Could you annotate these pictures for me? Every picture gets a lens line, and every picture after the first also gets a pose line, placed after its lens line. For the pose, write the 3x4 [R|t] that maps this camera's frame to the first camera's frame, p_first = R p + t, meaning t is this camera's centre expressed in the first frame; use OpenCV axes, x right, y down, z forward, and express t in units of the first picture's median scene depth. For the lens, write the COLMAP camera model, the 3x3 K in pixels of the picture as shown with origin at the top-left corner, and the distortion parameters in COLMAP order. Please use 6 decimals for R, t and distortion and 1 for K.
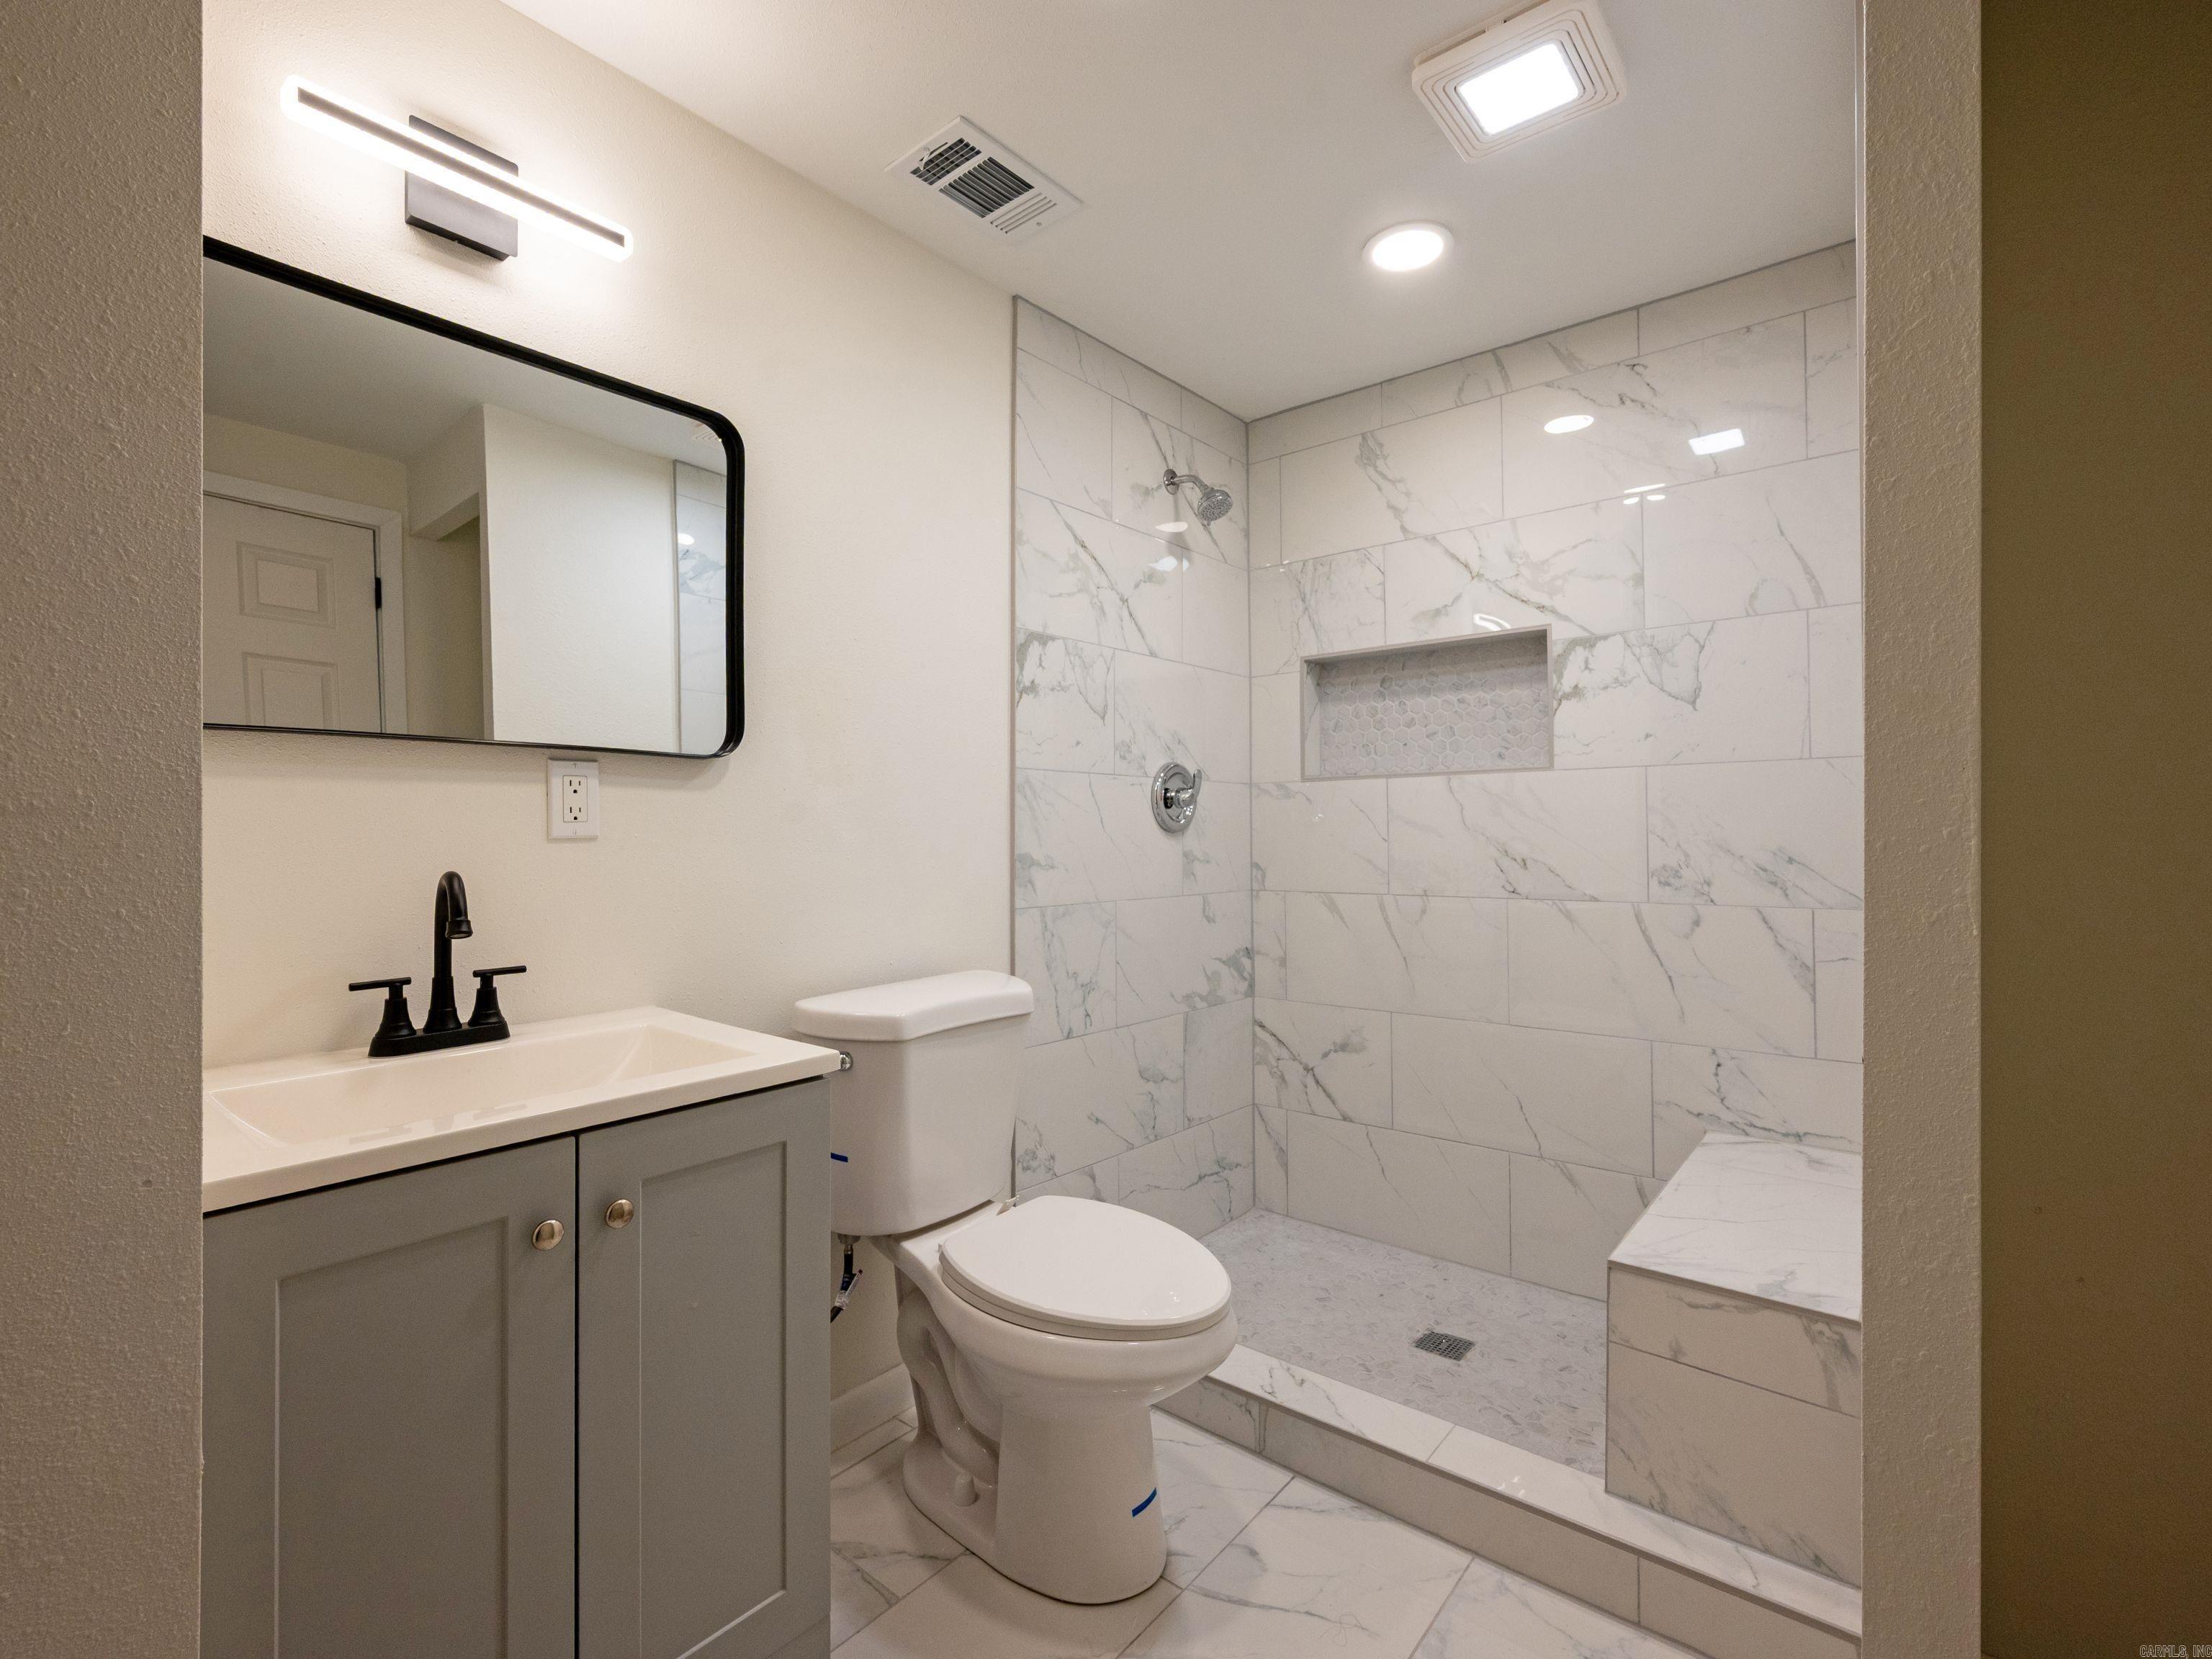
lens RADIAL K [[981.4, 0, 1120.1], [0, 981.4, 842.3], [0, 0, 1]] dist [0.000281, -0.000103]
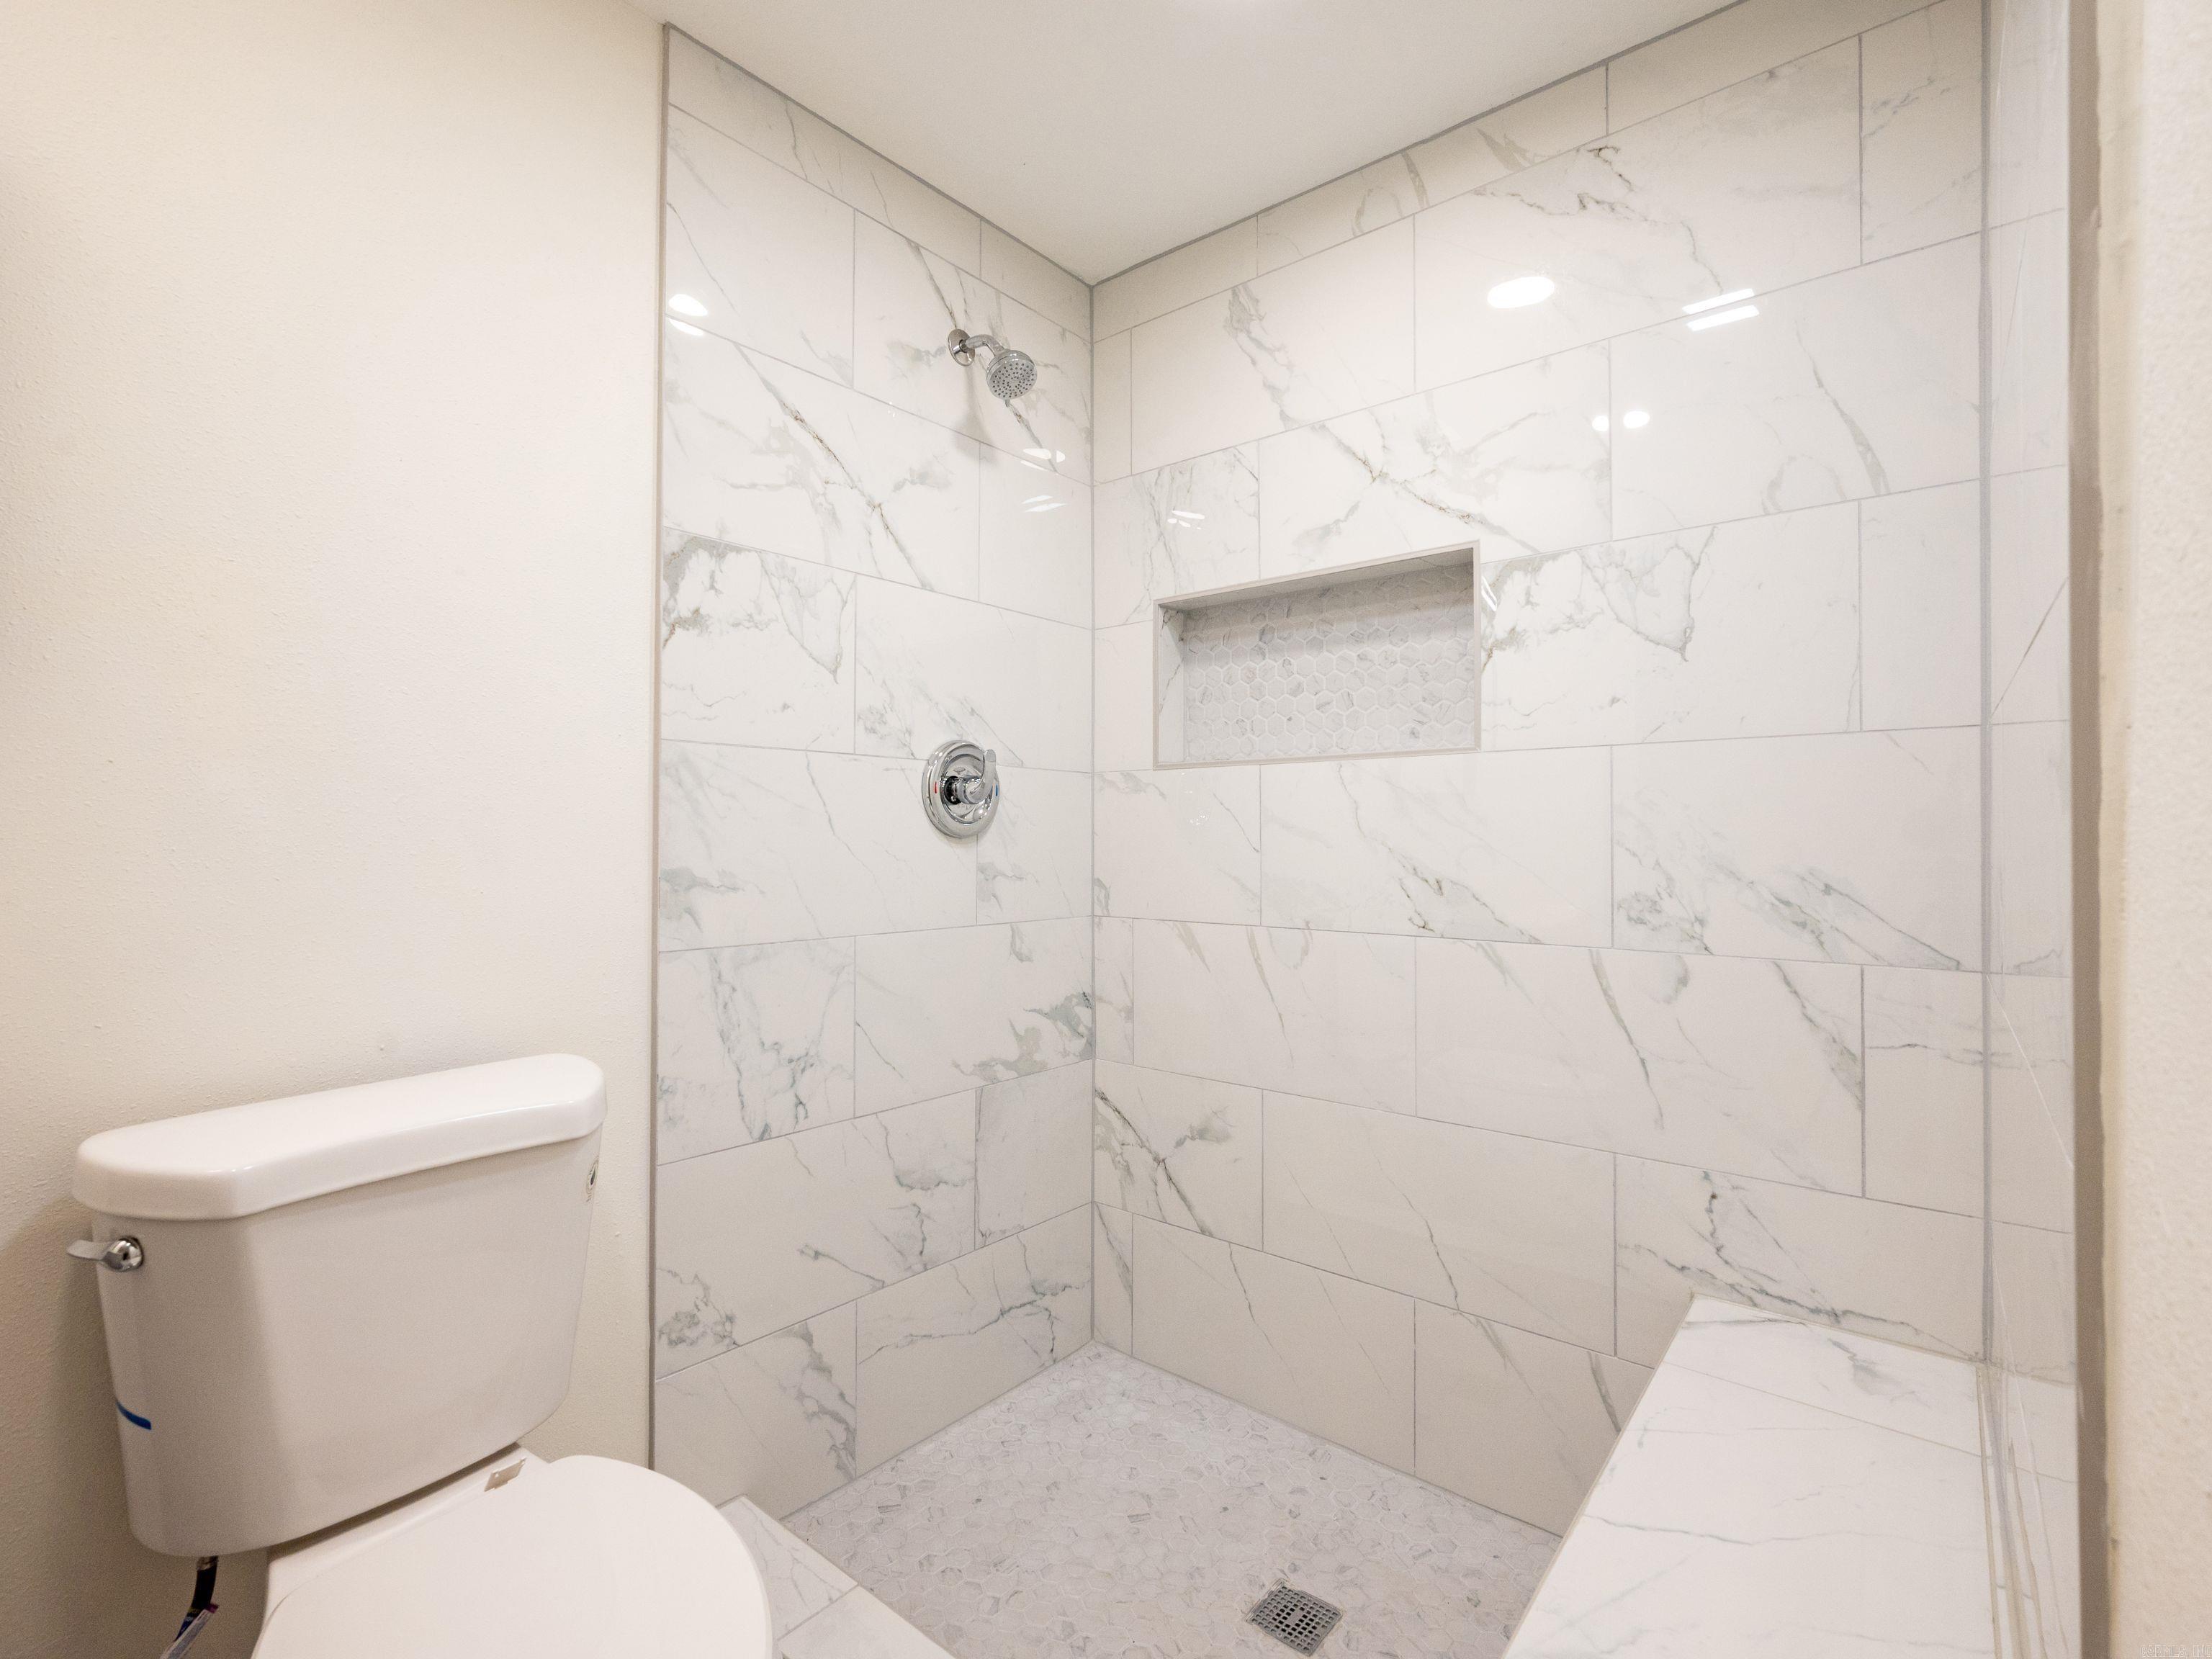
lens RADIAL K [[1024.2, 0, 1101.8], [0, 1024.2, 851.9], [0, 0, 1]] dist [-0.000741, -0.000301]
pose [[0.999947, 0.007454, 0.007083, 0.171166], [-0.007504, 0.999948, 0.006964, -0.006462], [-0.007031, -0.007016, 0.999951, 0.282058]]
